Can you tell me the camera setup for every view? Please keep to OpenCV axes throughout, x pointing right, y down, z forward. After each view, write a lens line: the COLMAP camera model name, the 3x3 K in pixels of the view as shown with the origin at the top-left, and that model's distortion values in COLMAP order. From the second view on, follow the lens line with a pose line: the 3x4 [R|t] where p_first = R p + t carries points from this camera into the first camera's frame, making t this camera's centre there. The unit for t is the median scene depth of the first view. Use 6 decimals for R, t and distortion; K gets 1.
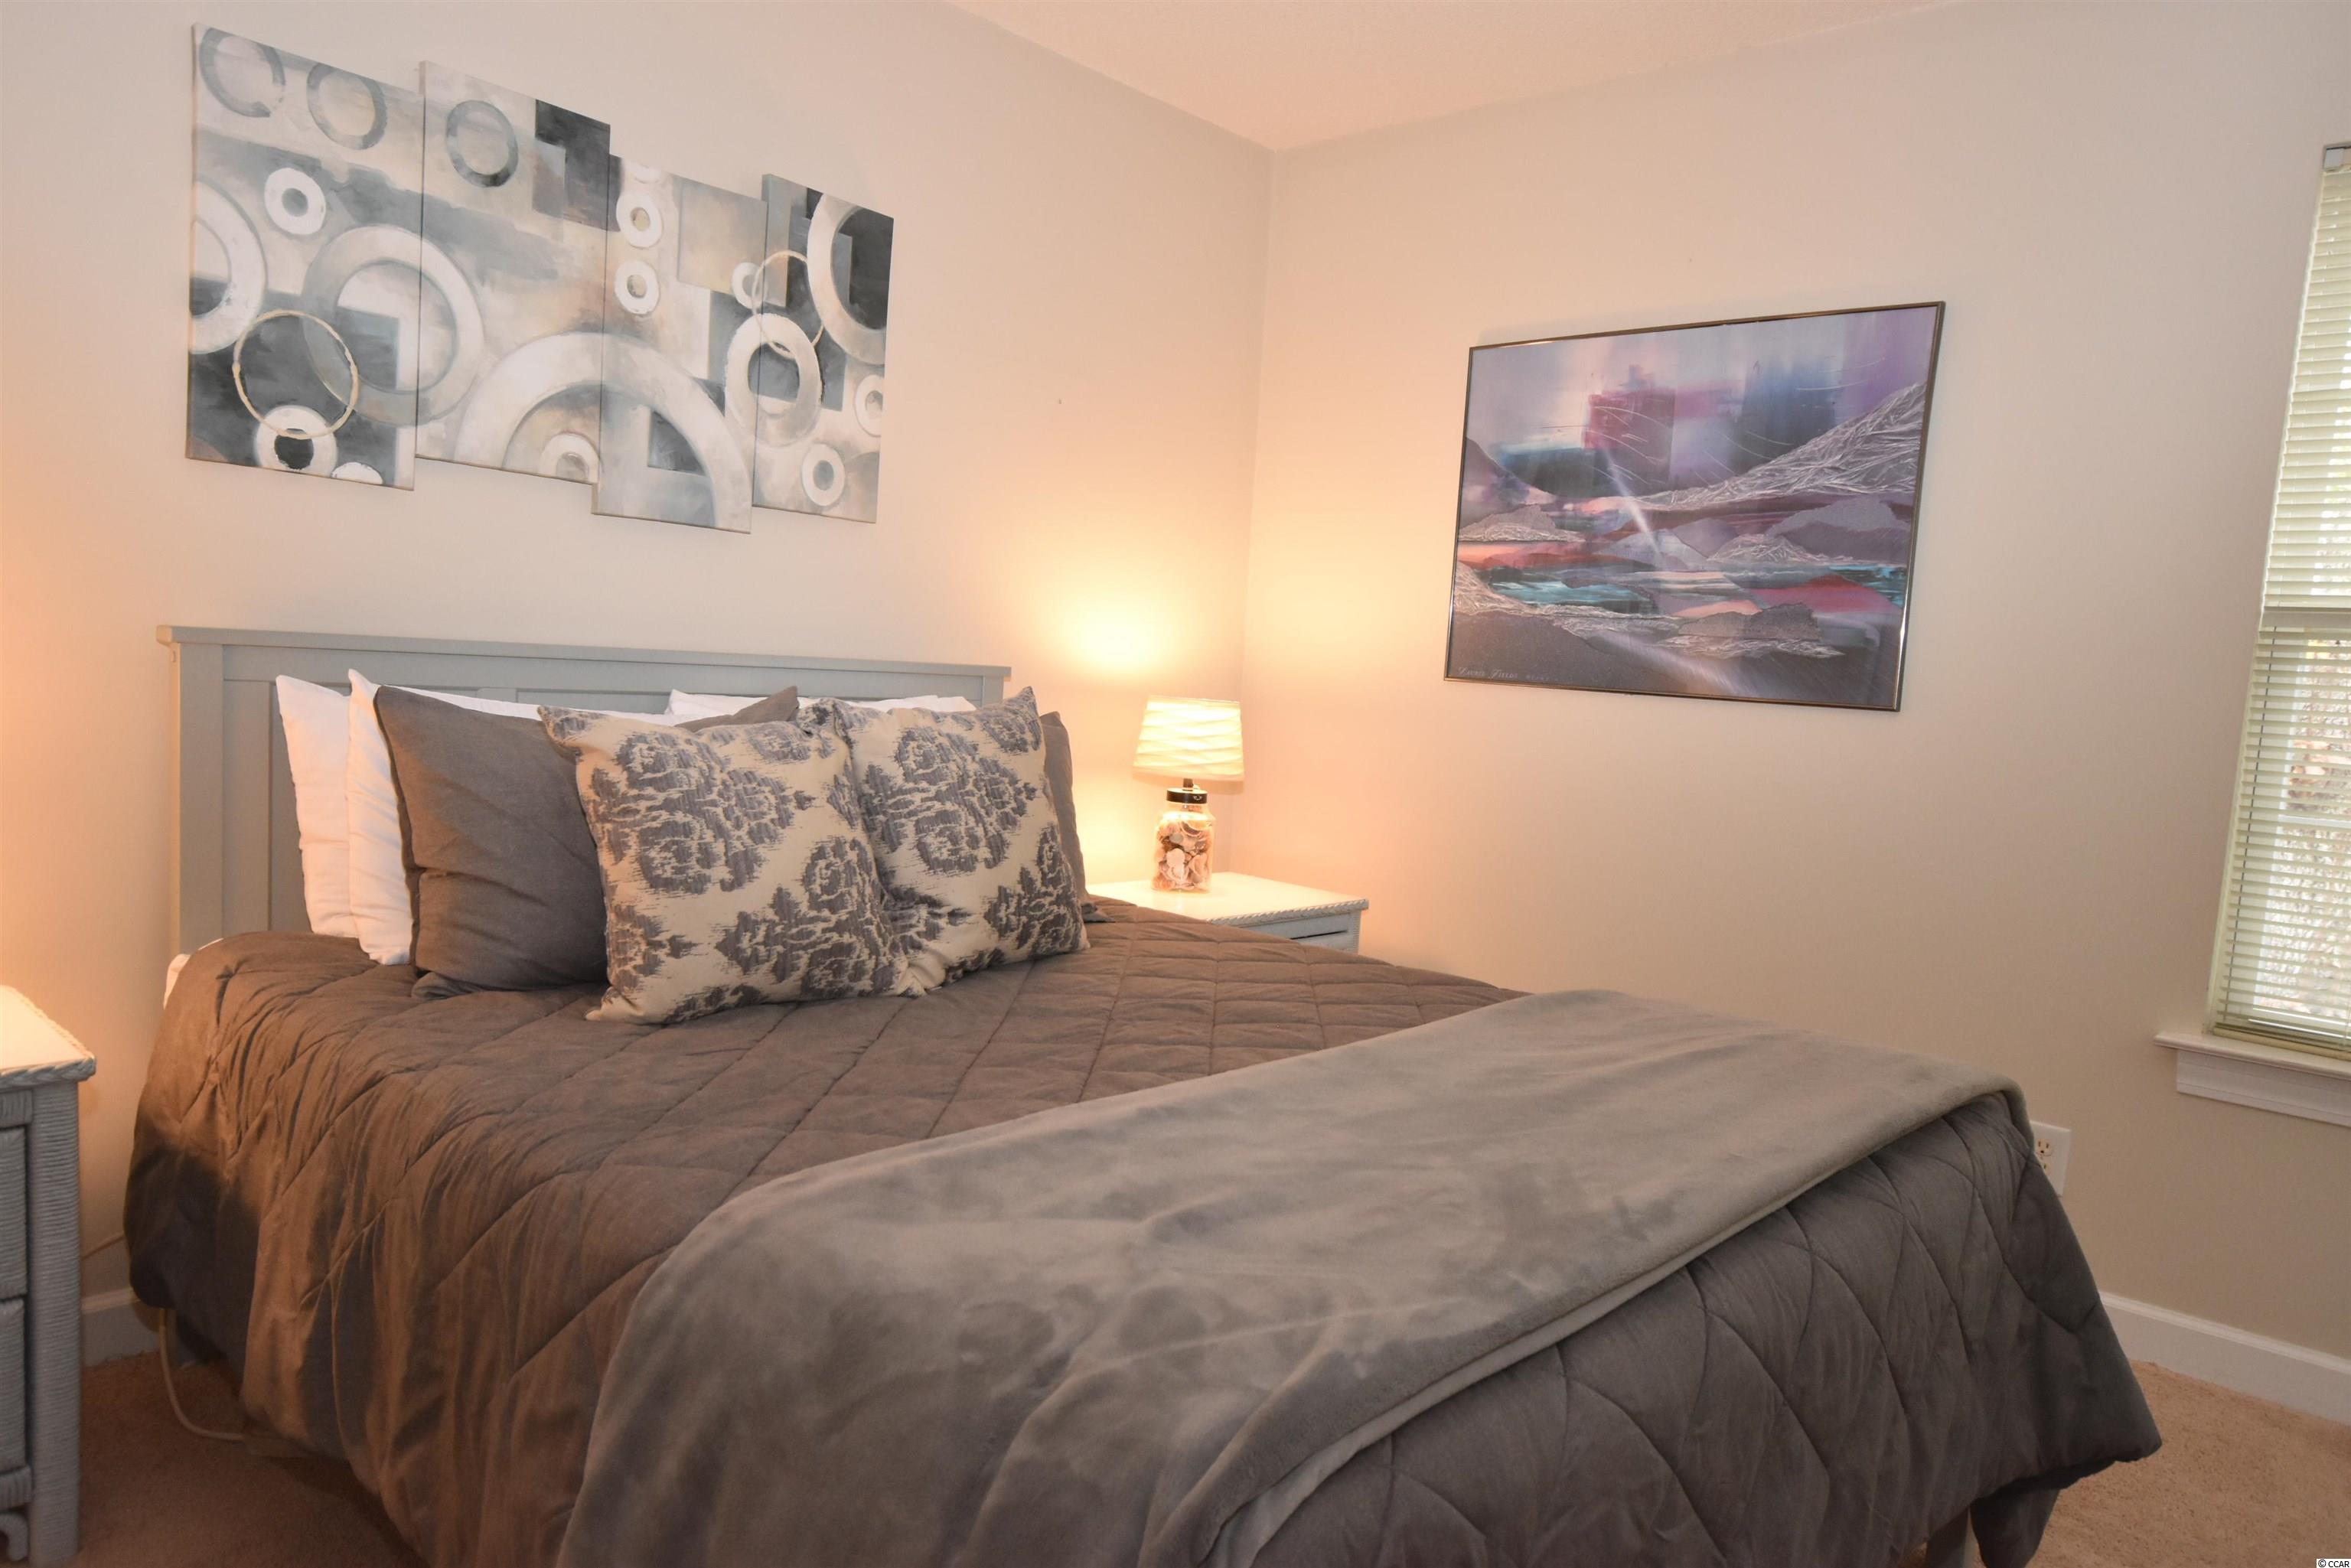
lens RADIAL K [[1583.3, 0, 1176.5], [0, 1583.3, 783.1], [0, 0, 1]] dist [0.001804, 0.015960]
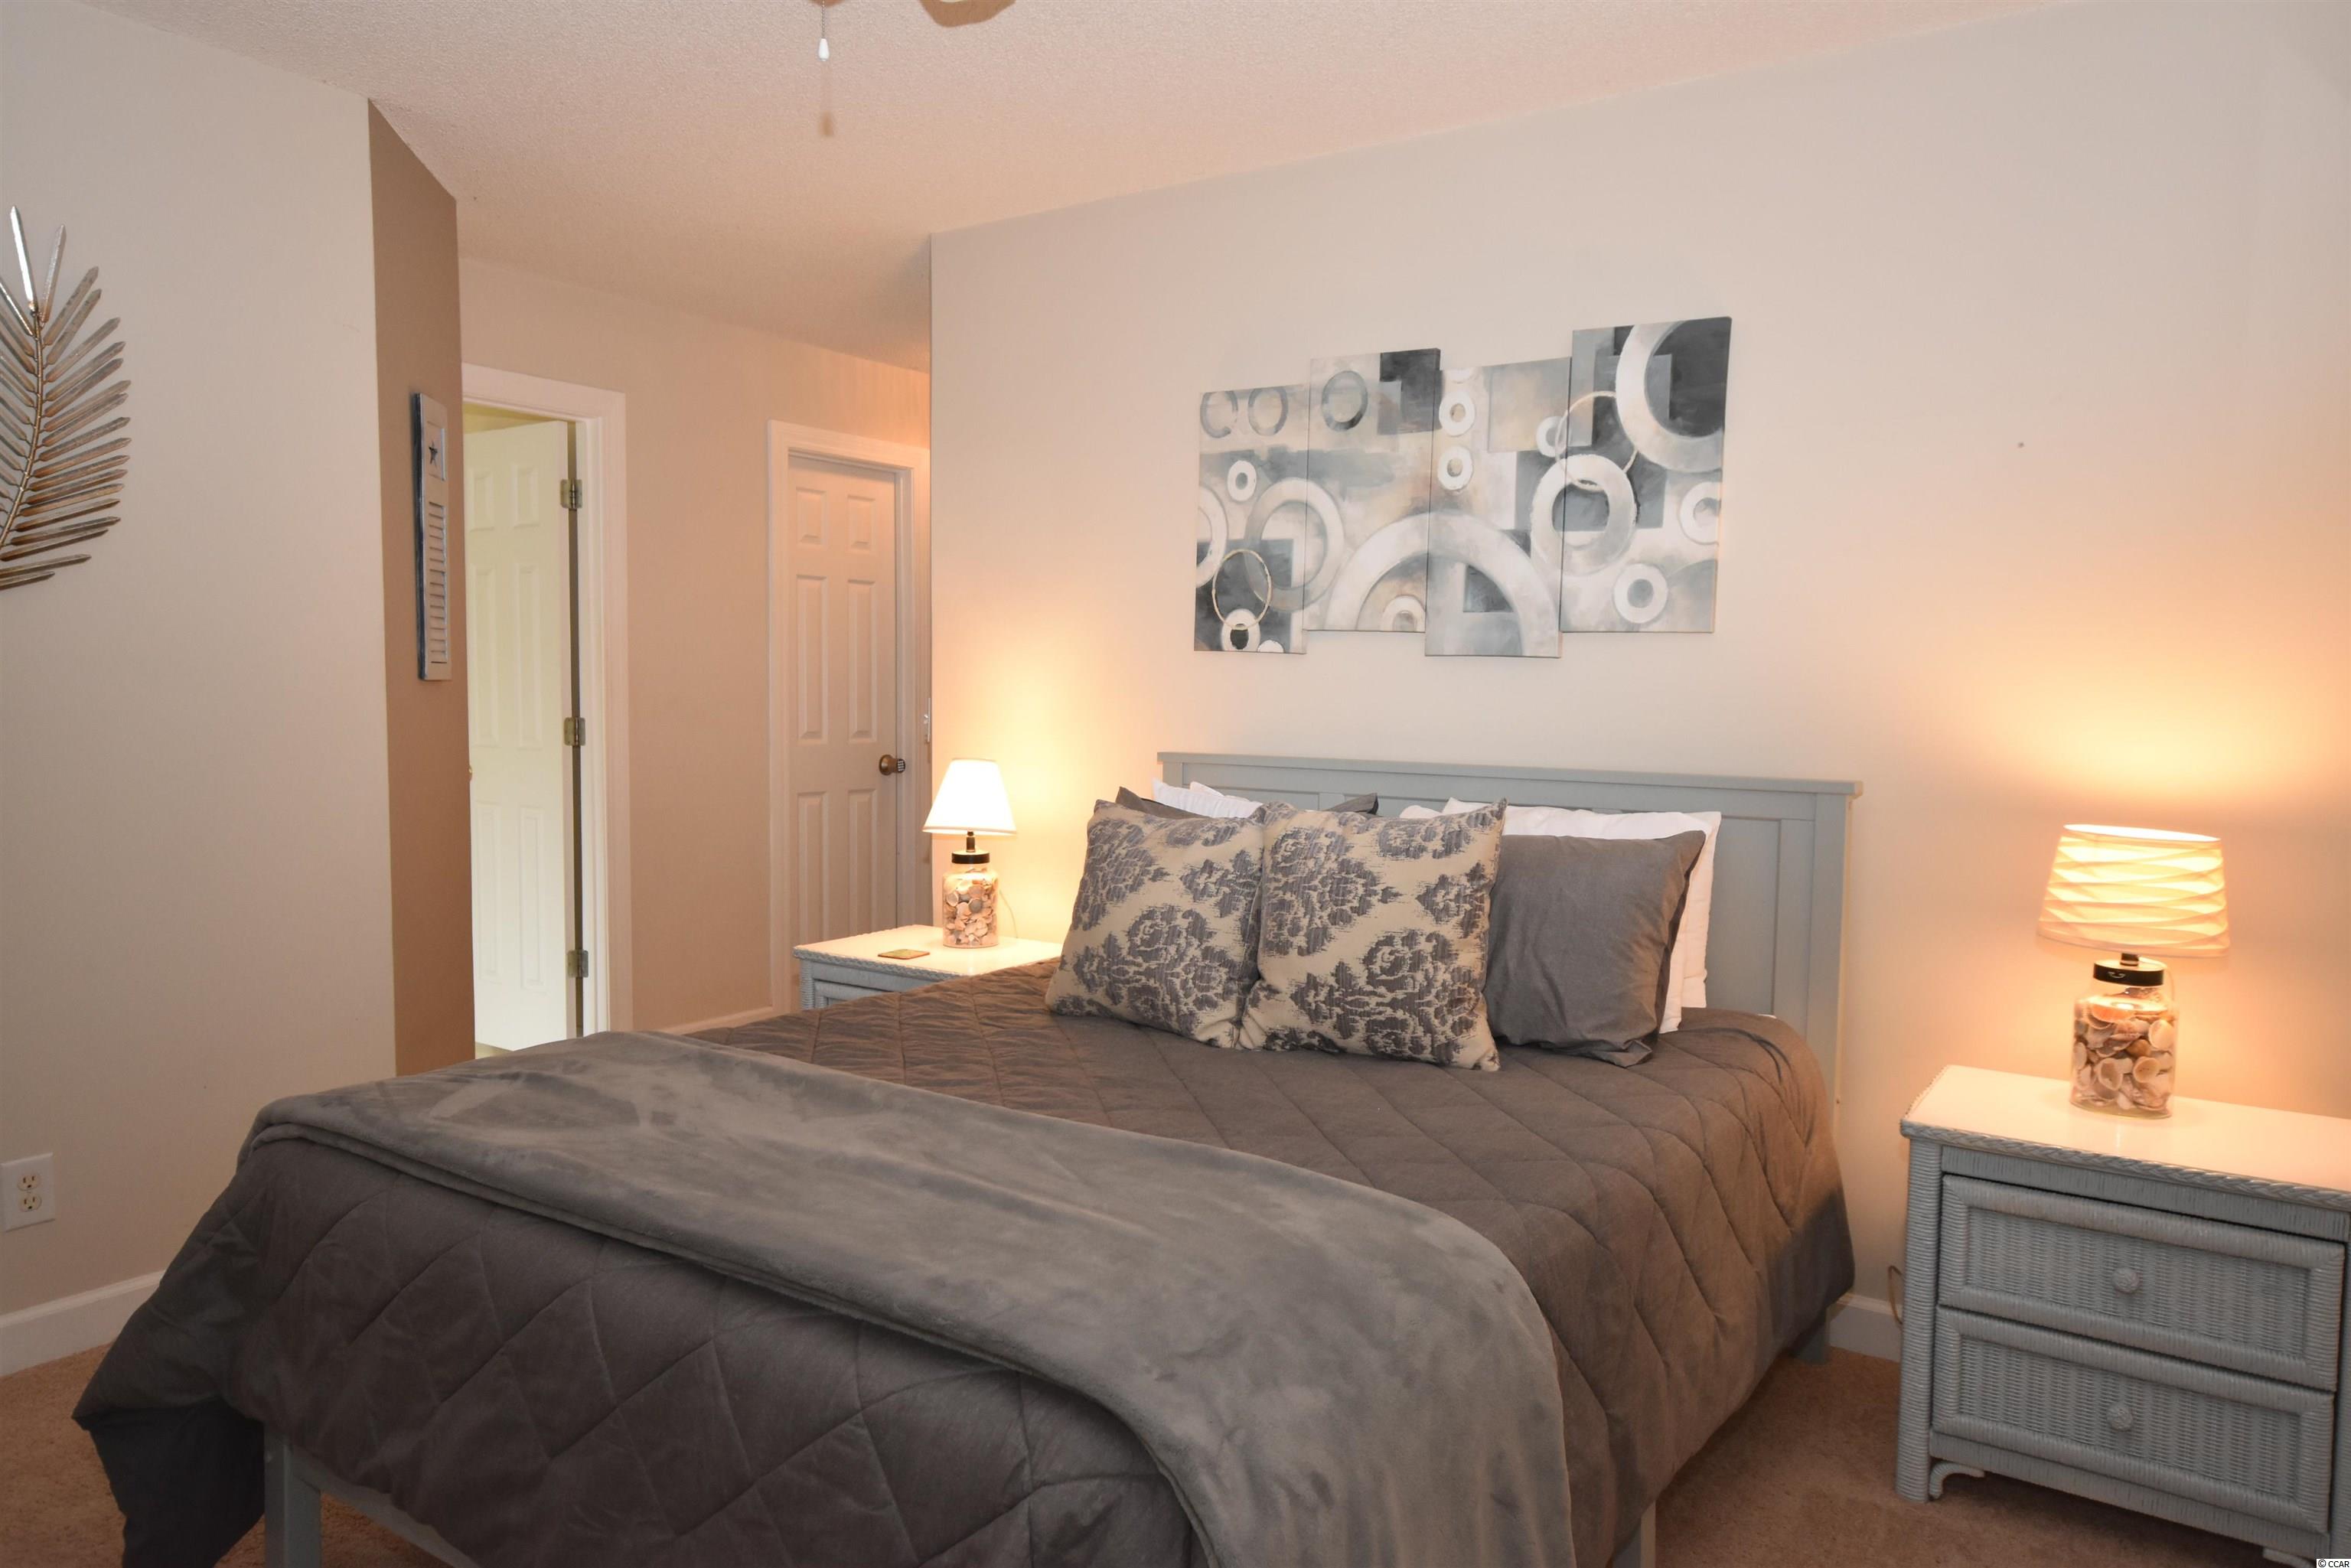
lens RADIAL K [[1583.3, 0, 1166.7], [0, 1583.3, 777.3], [0, 0, 1]] dist [0.001804, 0.015960]
pose [[0.113033, 0.003448, -0.993585, 0.792554], [-0.083892, 0.996456, -0.006086, -0.046185], [0.990043, 0.084042, 0.112921, 0.618169]]
